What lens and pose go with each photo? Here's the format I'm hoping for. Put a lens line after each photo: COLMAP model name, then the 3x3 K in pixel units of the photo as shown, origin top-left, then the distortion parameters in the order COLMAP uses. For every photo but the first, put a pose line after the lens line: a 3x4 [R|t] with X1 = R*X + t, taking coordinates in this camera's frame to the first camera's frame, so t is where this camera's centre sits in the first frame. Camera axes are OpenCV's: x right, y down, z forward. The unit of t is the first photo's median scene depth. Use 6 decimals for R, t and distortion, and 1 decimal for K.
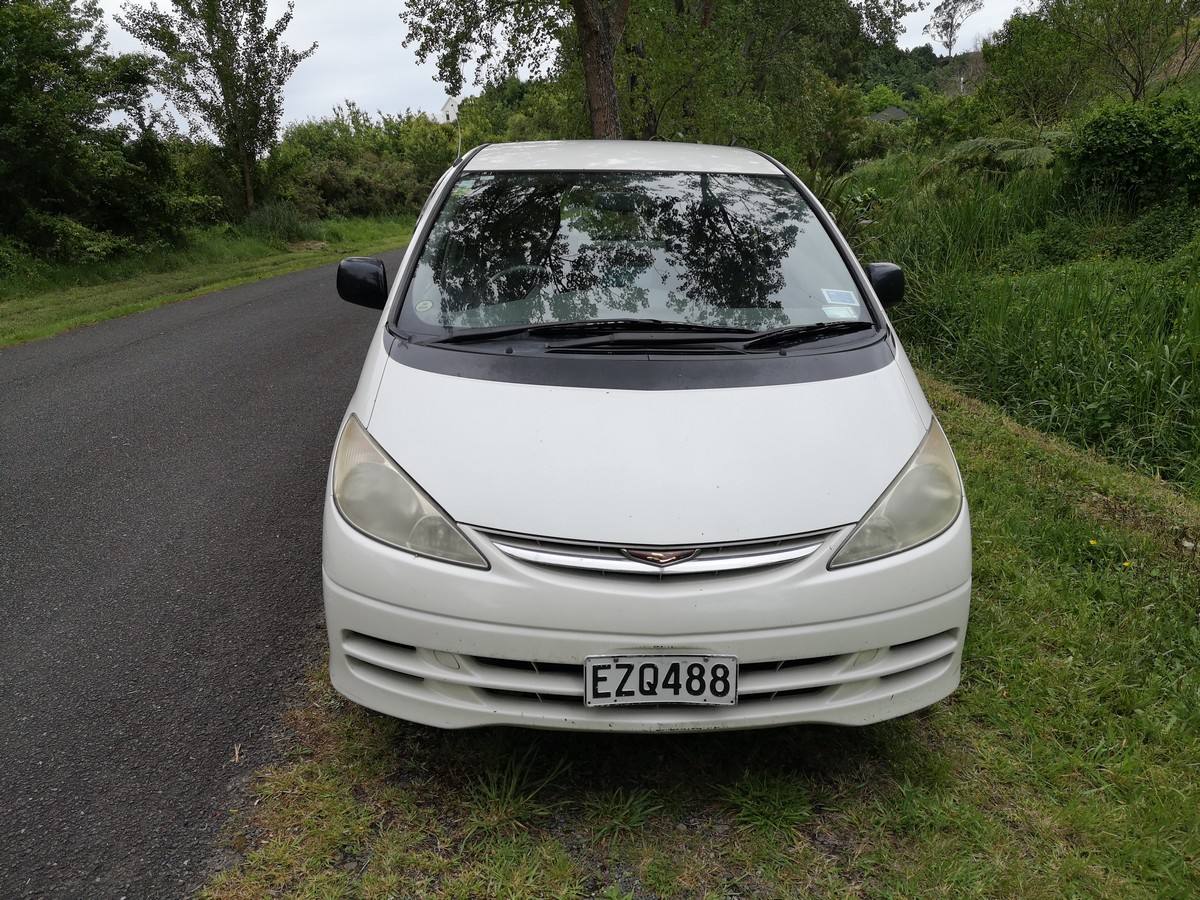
lens RADIAL K [[925.5, 0, 600.0], [0, 925.5, 450.0], [0, 0, 1]] dist [0.072755, -0.085496]
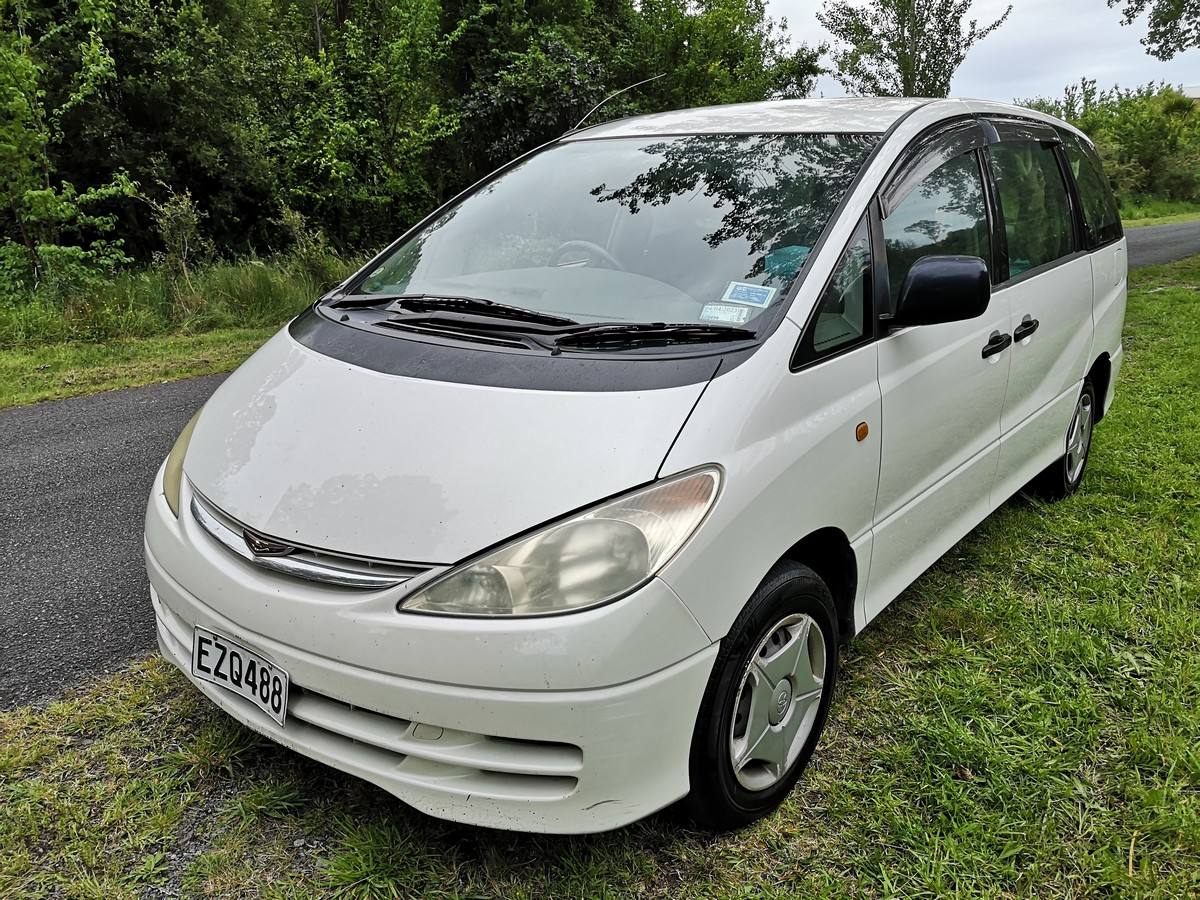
lens RADIAL K [[925.5, 0, 600.0], [0, 925.5, 450.0], [0, 0, 1]] dist [0.072755, -0.085496]
pose [[0.770705, 0.176050, -0.612389, 0.707919], [-0.168180, 0.983197, 0.070992, -0.081349], [0.614597, 0.048277, 0.787363, 0.376780]]
